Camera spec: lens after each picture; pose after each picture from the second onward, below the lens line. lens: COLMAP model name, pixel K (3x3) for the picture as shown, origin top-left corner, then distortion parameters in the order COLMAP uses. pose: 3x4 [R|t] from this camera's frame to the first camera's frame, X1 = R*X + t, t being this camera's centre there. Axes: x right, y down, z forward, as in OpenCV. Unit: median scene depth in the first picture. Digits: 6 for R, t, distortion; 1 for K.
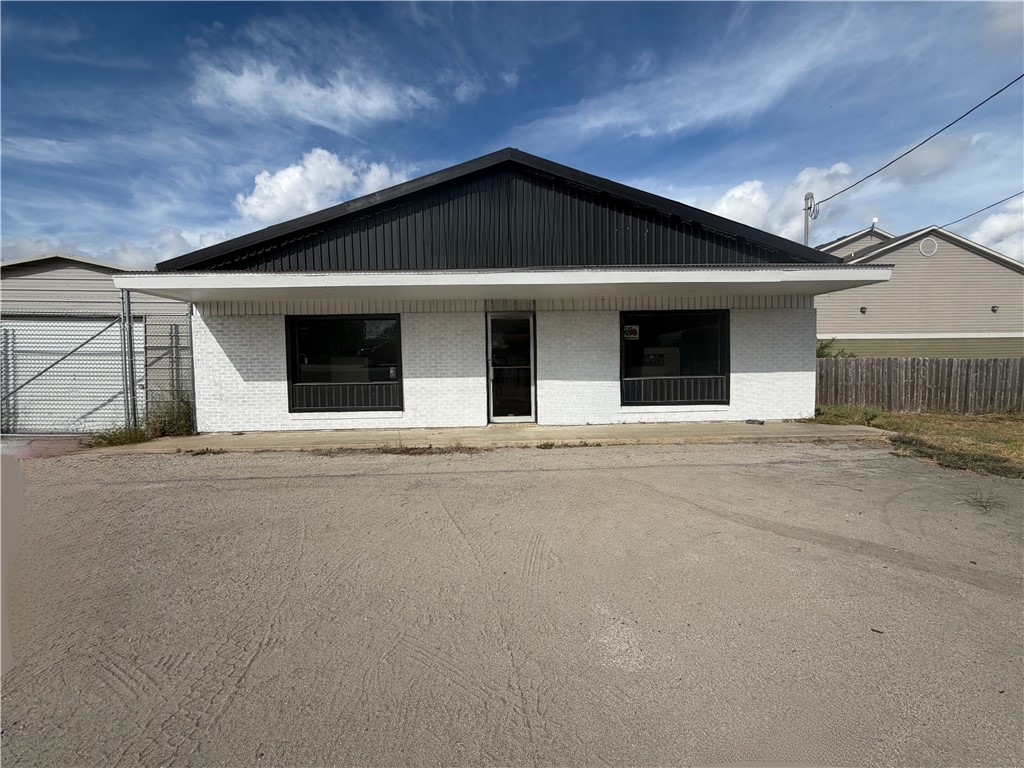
lens RADIAL K [[407.3, 0, 514.7], [0, 407.3, 385.0], [0, 0, 1]] dist [0.000786, 0.000123]
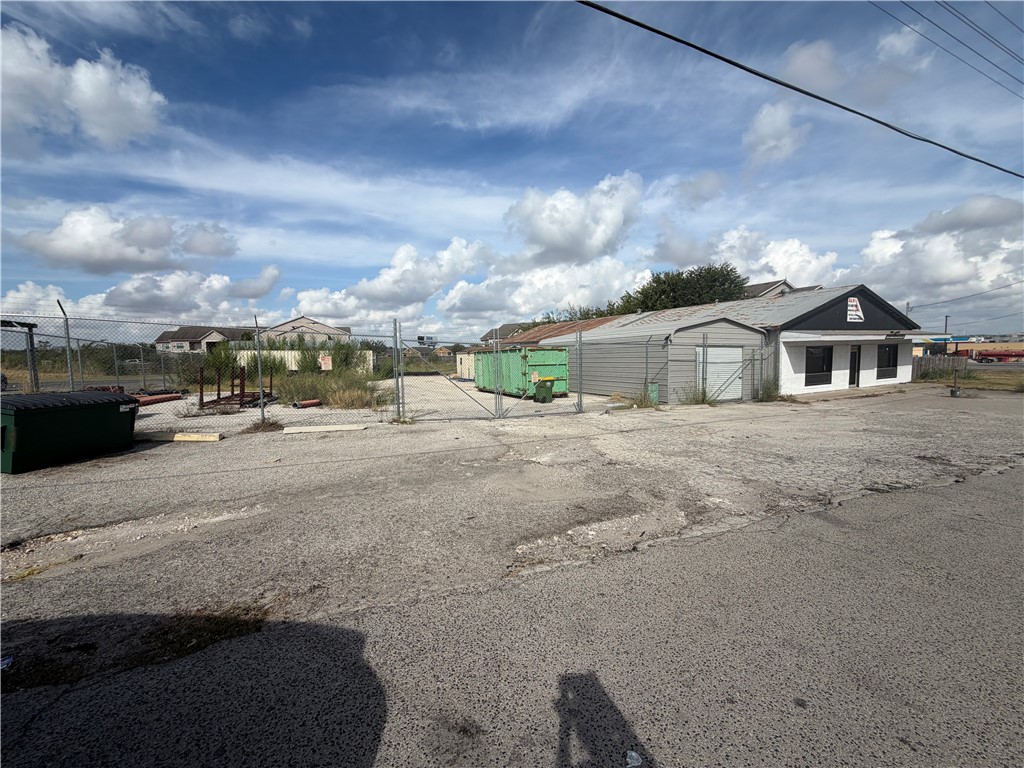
lens RADIAL K [[407.3, 0, 507.9], [0, 407.3, 378.8], [0, 0, 1]] dist [0.000786, 0.000123]
pose [[0.920488, -0.031355, 0.389510, -2.961259], [0.026771, 0.999494, 0.017193, -0.062473], [-0.389852, -0.005399, 0.920862, -0.520109]]
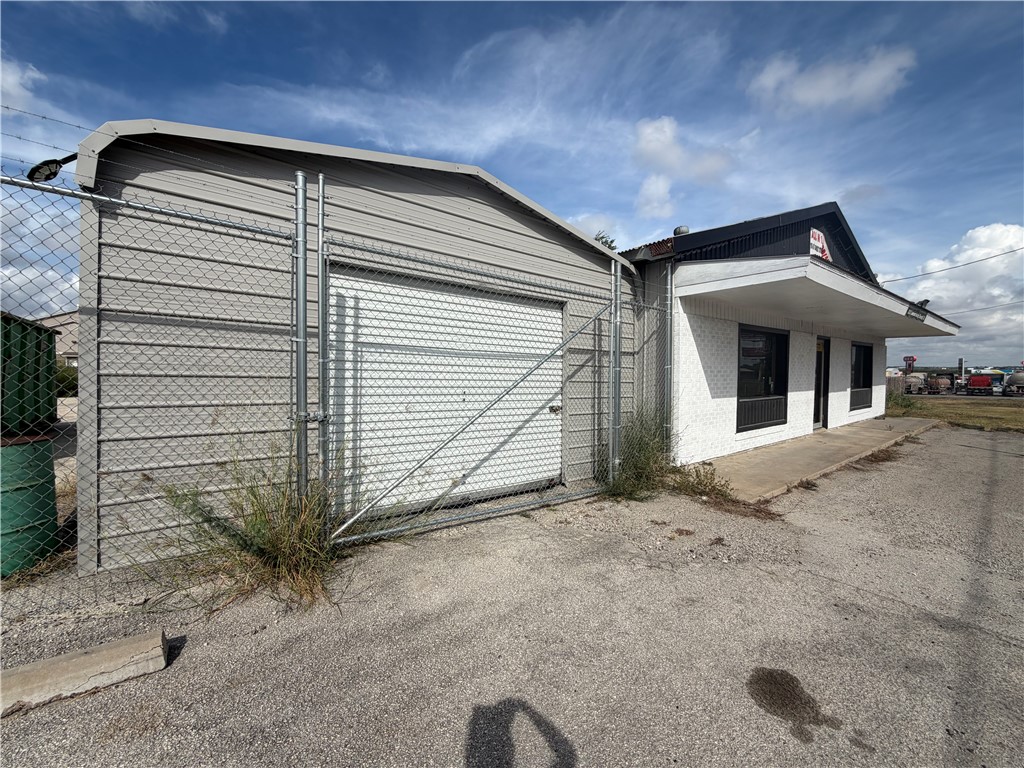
lens RADIAL K [[407.3, 0, 511.1], [0, 407.3, 384.8], [0, 0, 1]] dist [0.000786, 0.000123]
pose [[0.820610, -0.000964, 0.571488, -1.371104], [0.011923, 0.999810, -0.015433, -0.026911], [-0.571364, 0.019478, 0.820466, 0.524545]]
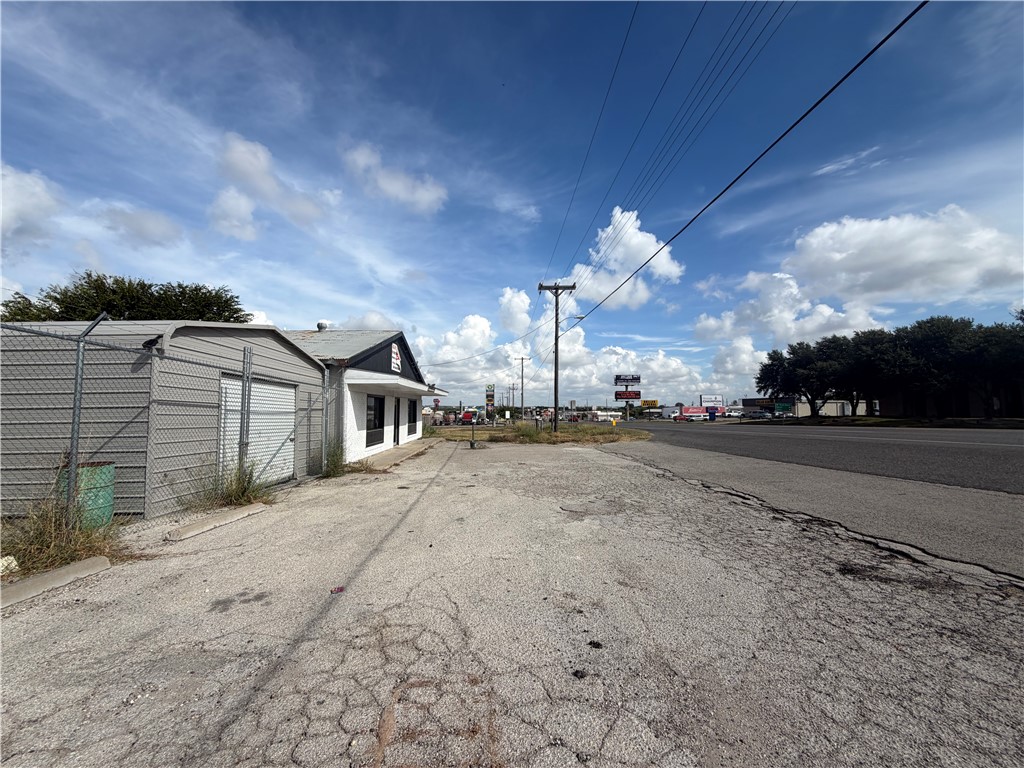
lens RADIAL K [[407.3, 0, 507.4], [0, 407.3, 381.5], [0, 0, 1]] dist [0.000786, 0.000123]
pose [[0.018245, 0.084812, 0.996230, -2.223056], [0.046427, 0.995249, -0.085578, -0.037157], [-0.998755, 0.047813, 0.014220, 0.319280]]
